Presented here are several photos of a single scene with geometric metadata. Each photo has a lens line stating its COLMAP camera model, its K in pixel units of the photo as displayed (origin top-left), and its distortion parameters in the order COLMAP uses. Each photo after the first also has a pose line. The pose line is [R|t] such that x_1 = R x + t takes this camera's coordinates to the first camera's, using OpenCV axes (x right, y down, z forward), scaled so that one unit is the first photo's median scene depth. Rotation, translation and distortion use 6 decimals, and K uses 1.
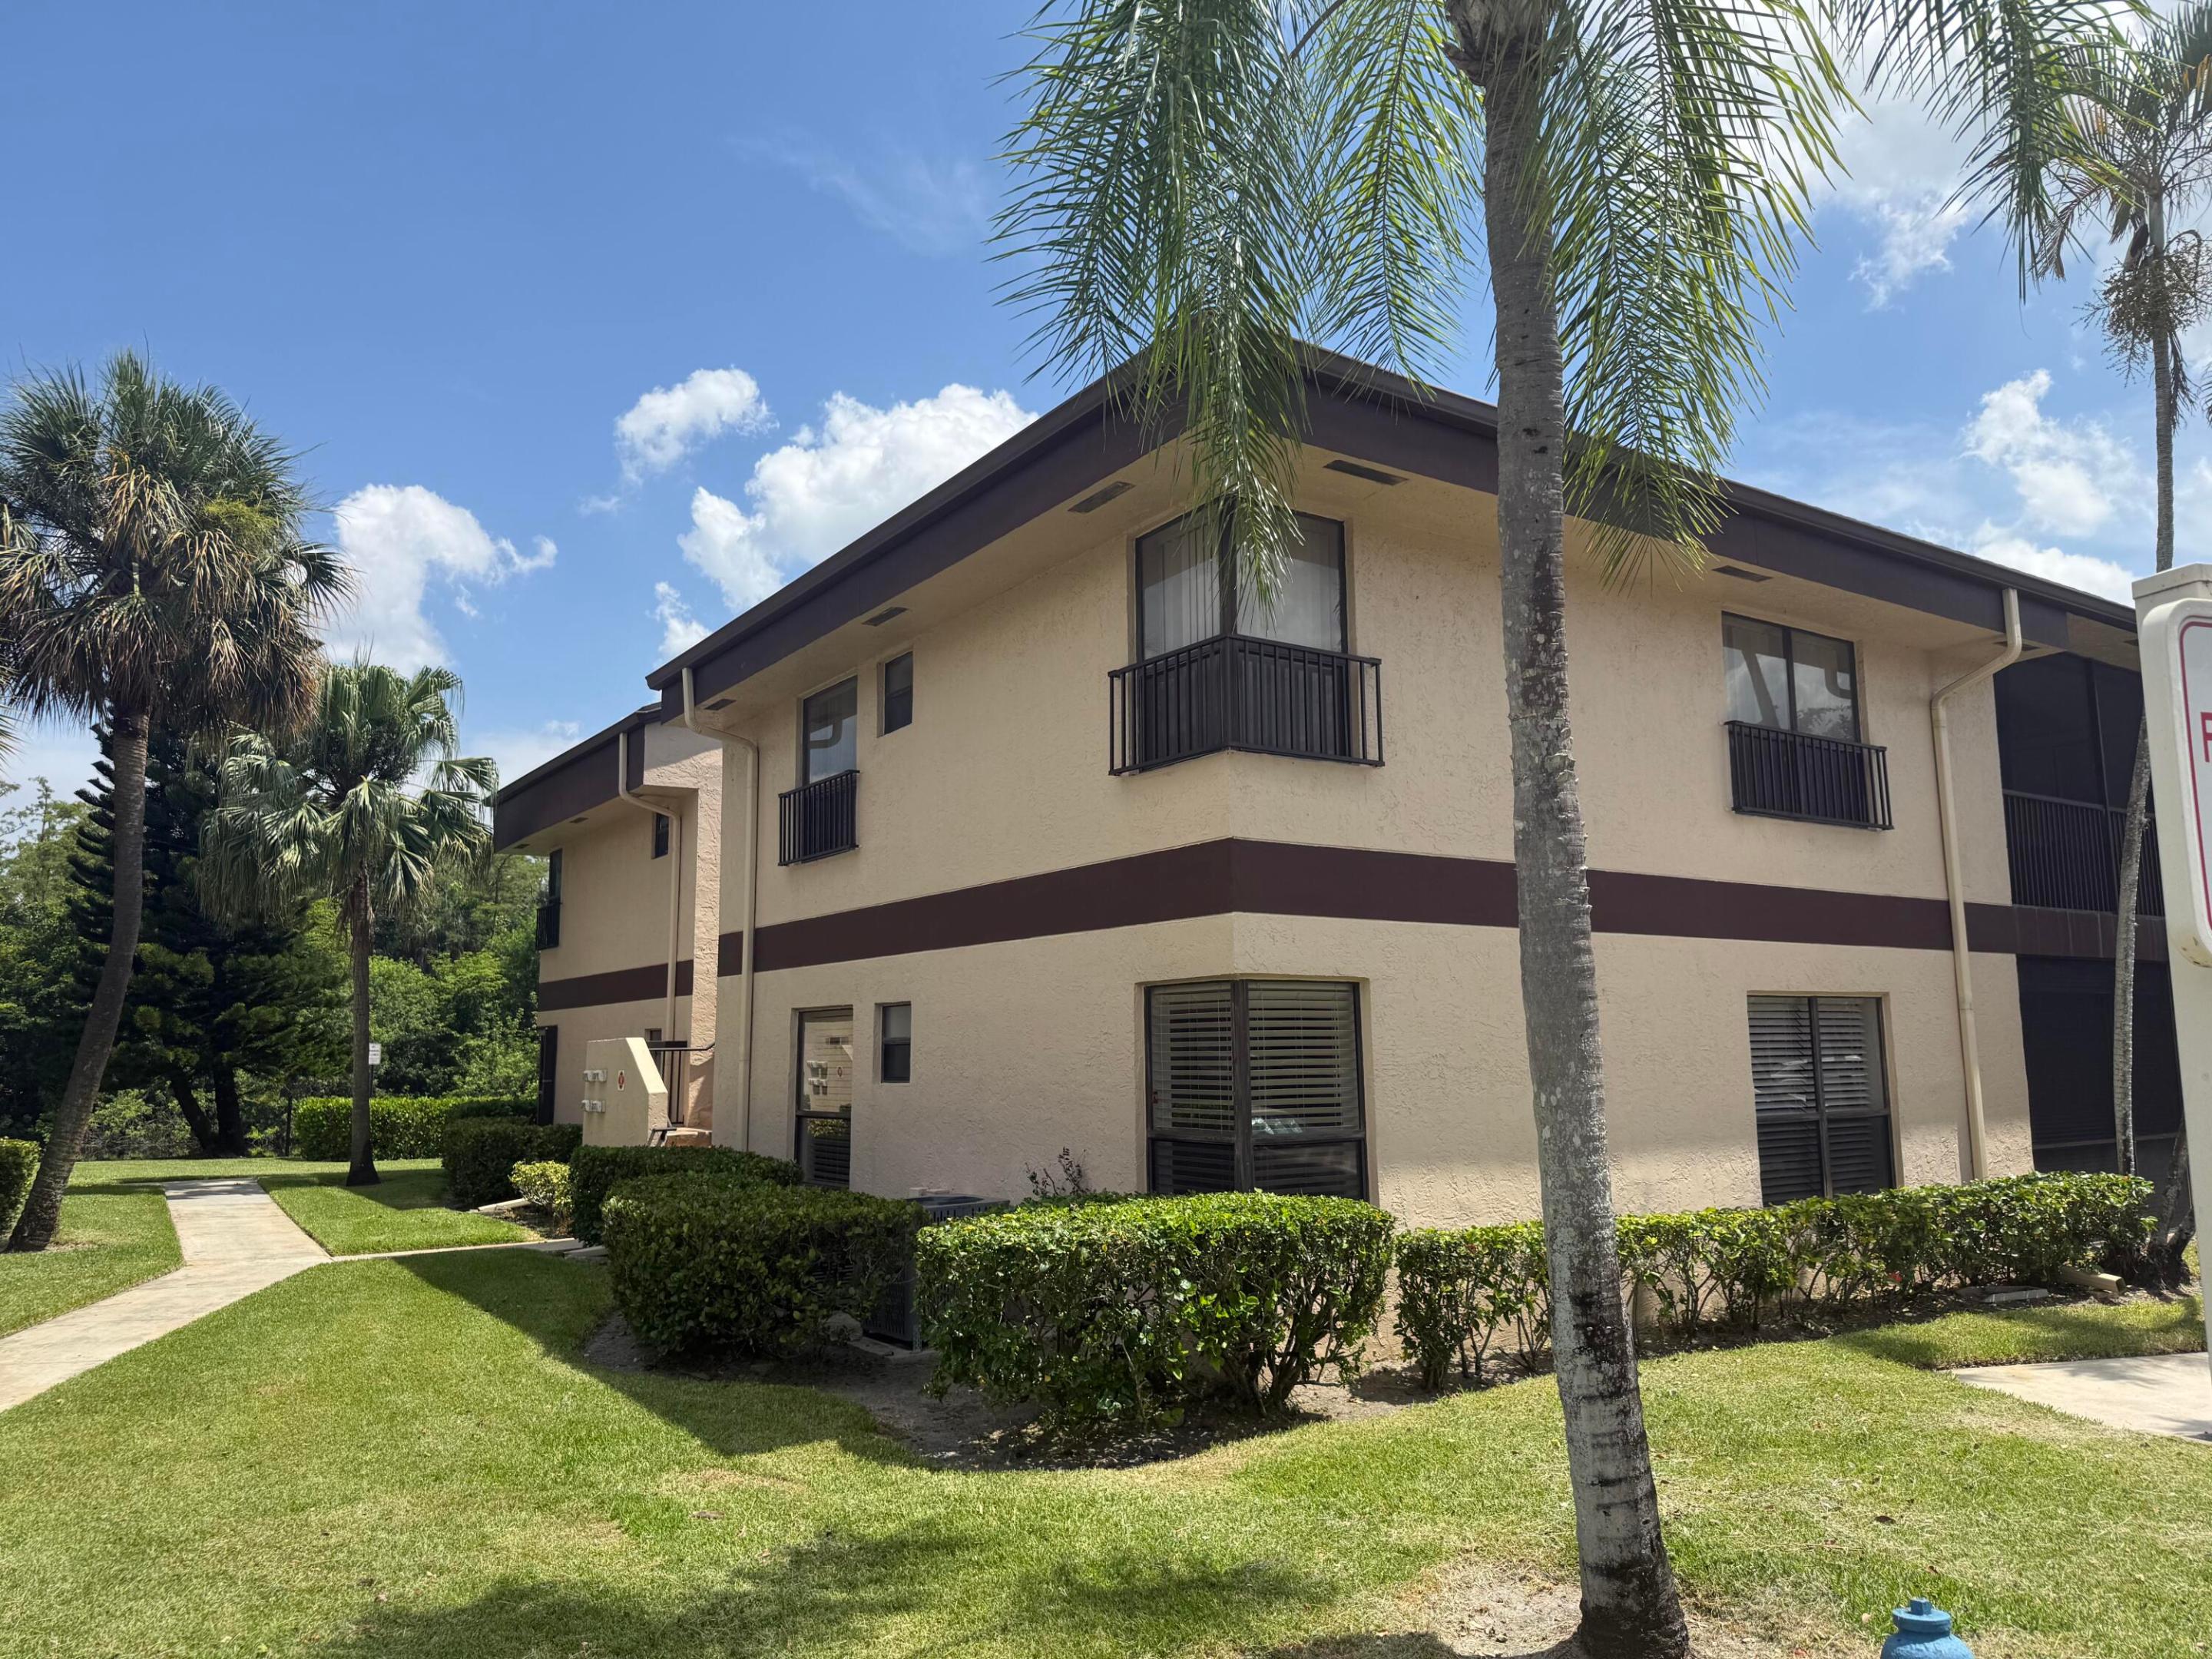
lens RADIAL K [[1527.9, 0, 1105.2], [0, 1527.9, 837.3], [0, 0, 1]] dist [0.080529, -0.120768]
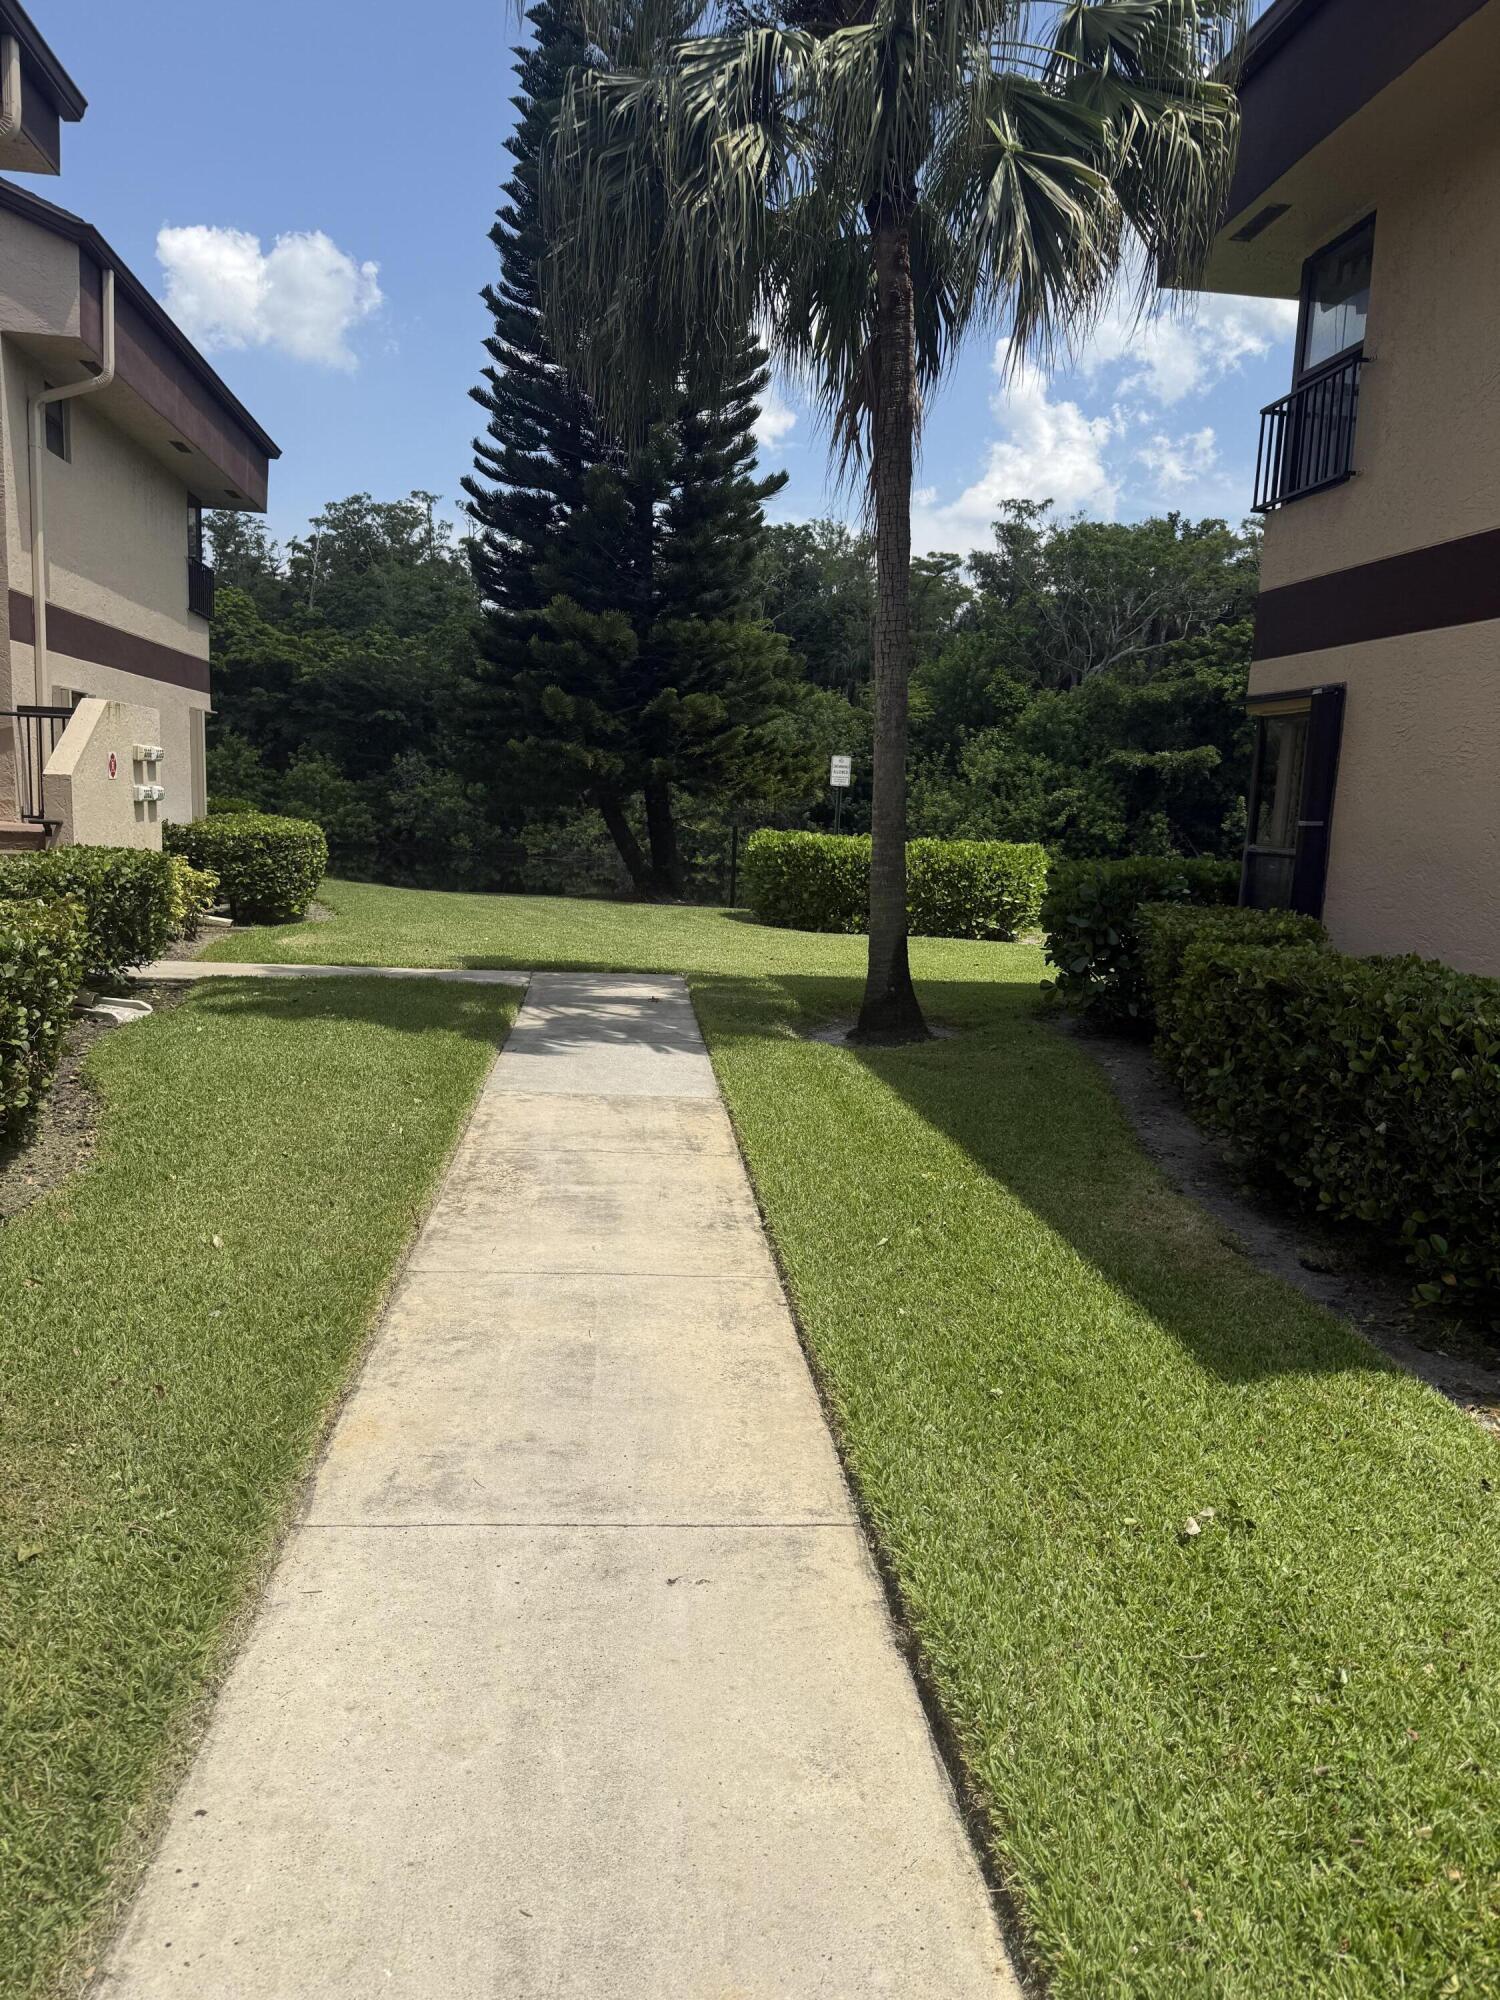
lens RADIAL K [[1381.4, 0, 750.0], [0, 1381.4, 1000.0], [0, 0, 1]] dist [0.080529, -0.120768]
pose [[0.893057, 0.114537, -0.435121, -0.592544], [0.008522, 0.962578, 0.270869, 0.183247], [0.449862, -0.245610, 0.858662, 1.103868]]
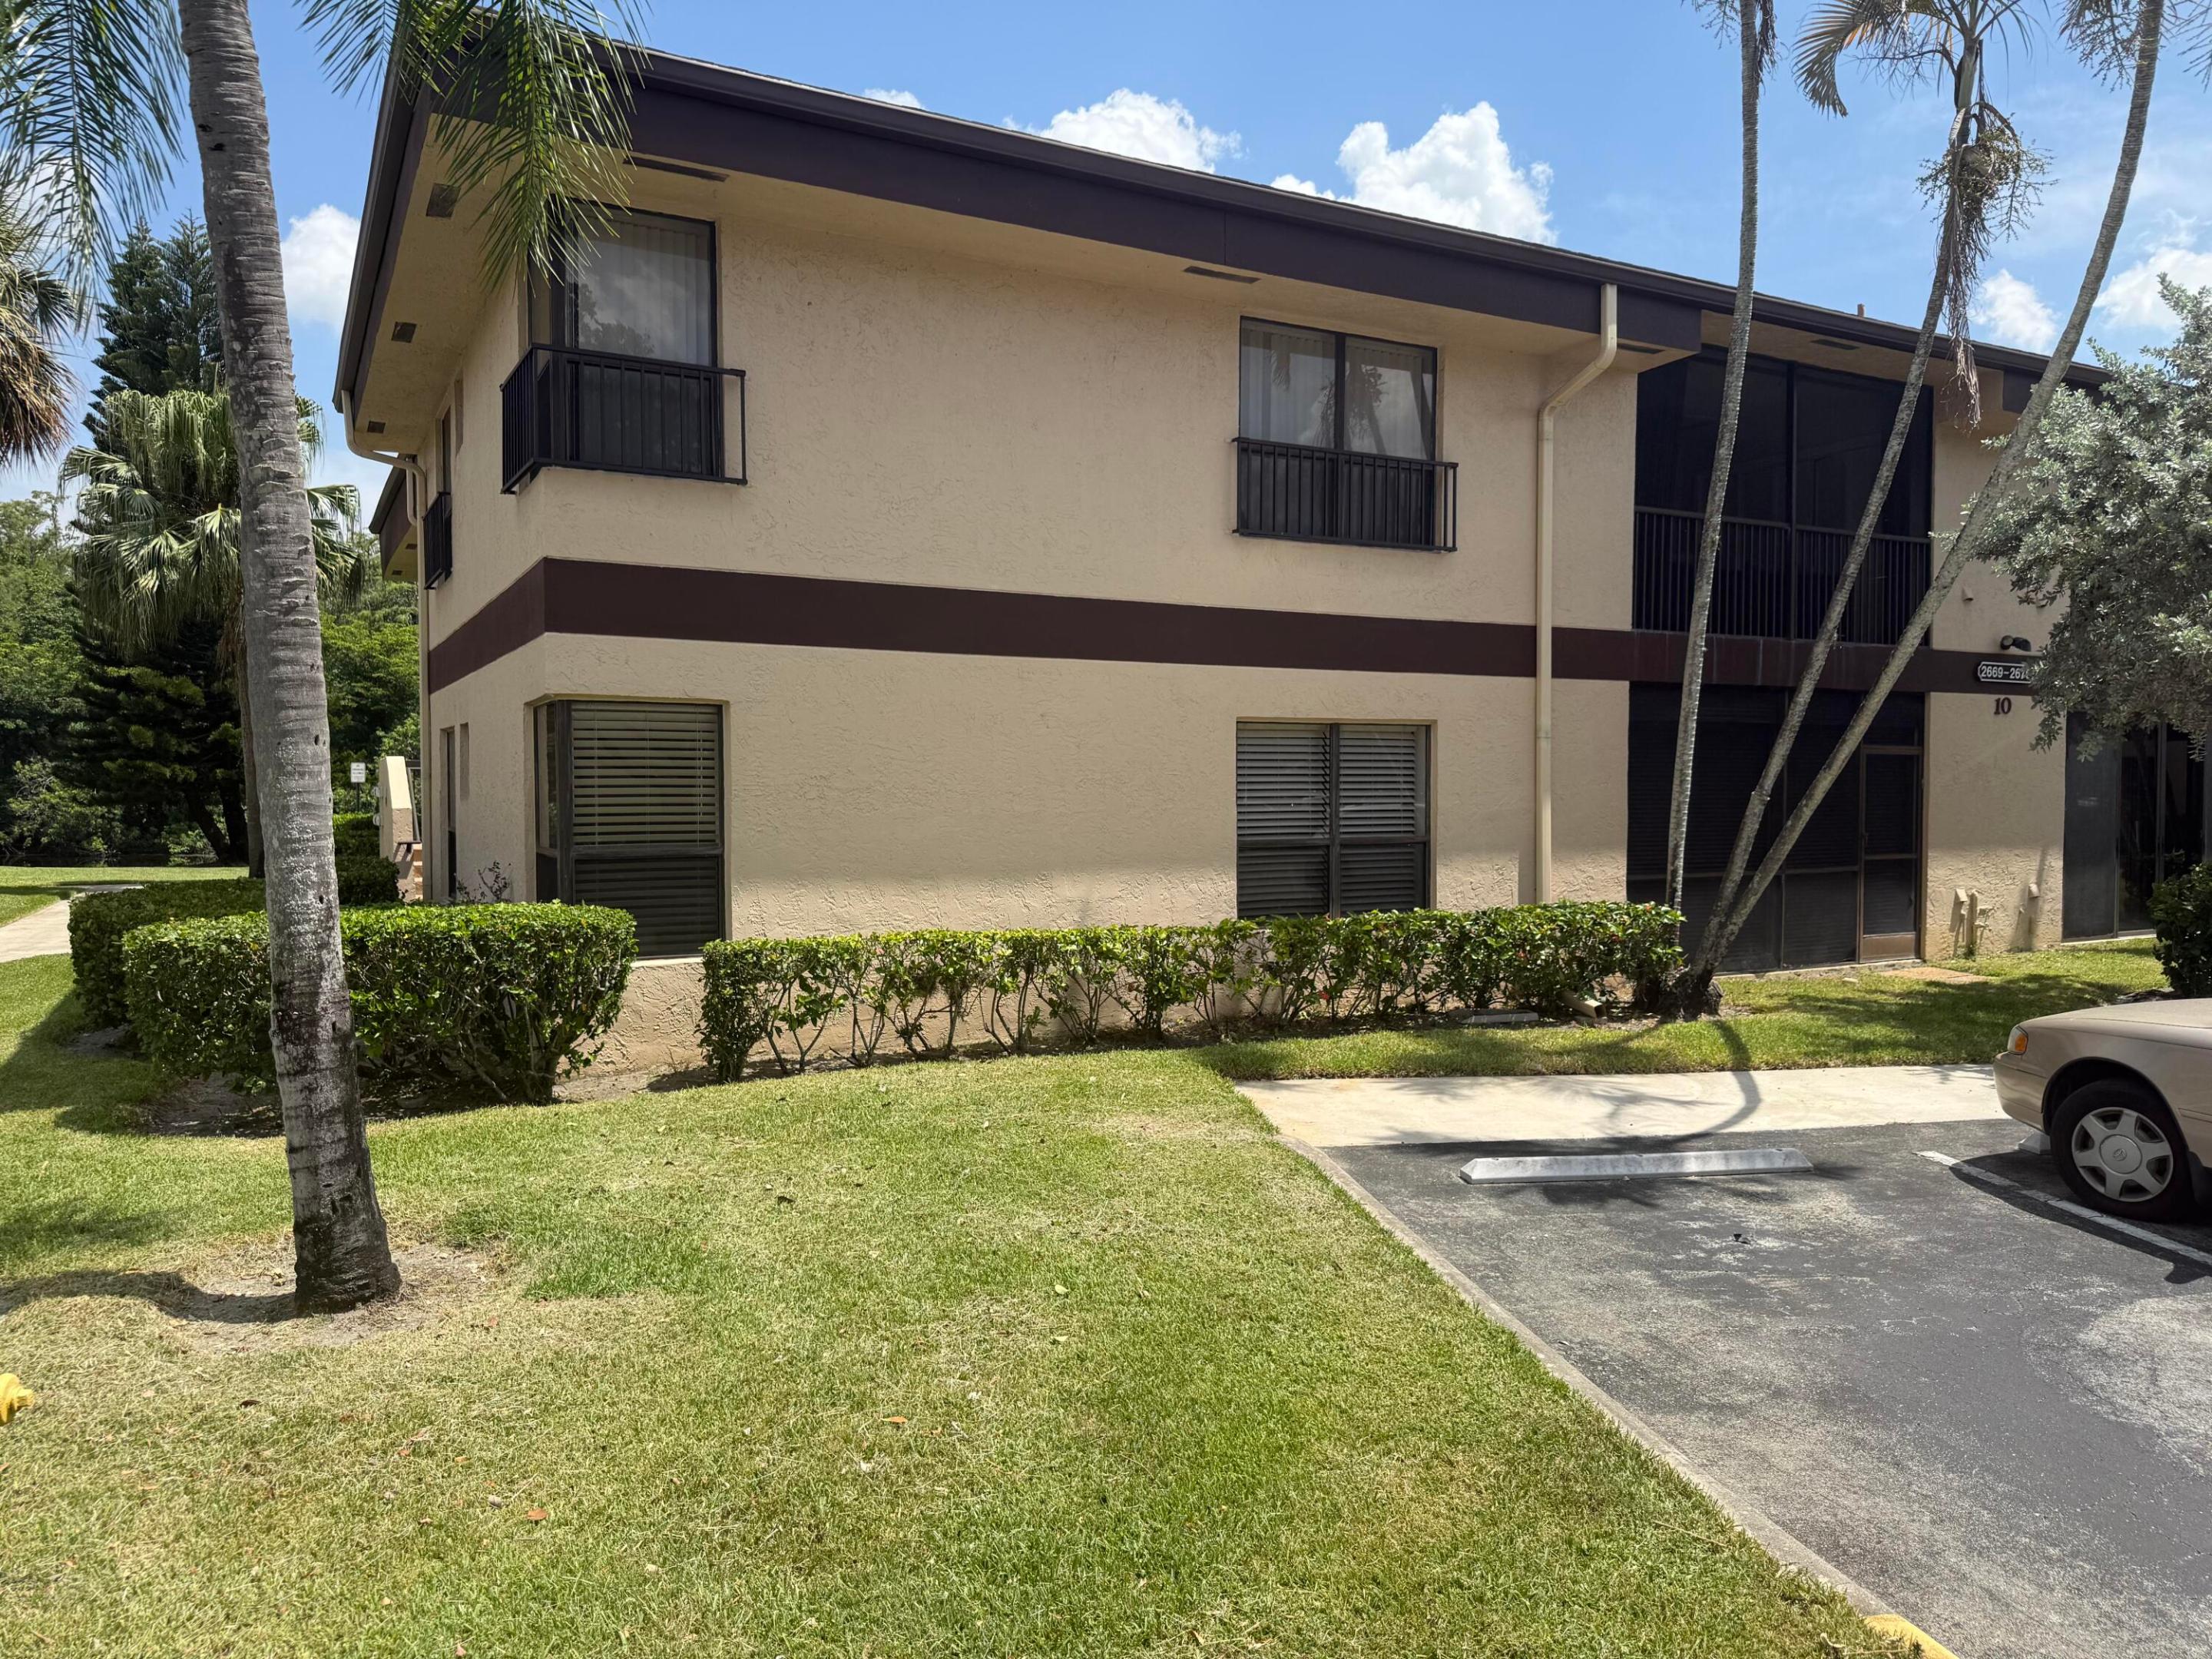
lens RADIAL K [[1533.7, 0, 1104.4], [0, 1533.7, 822.9], [0, 0, 1]] dist [0.081618, -0.100183]
pose [[0.994699, 0.014016, -0.101868, 0.371181], [0.002805, 0.986599, 0.163138, 0.004605], [0.102789, -0.162559, 0.981330, 0.007215]]
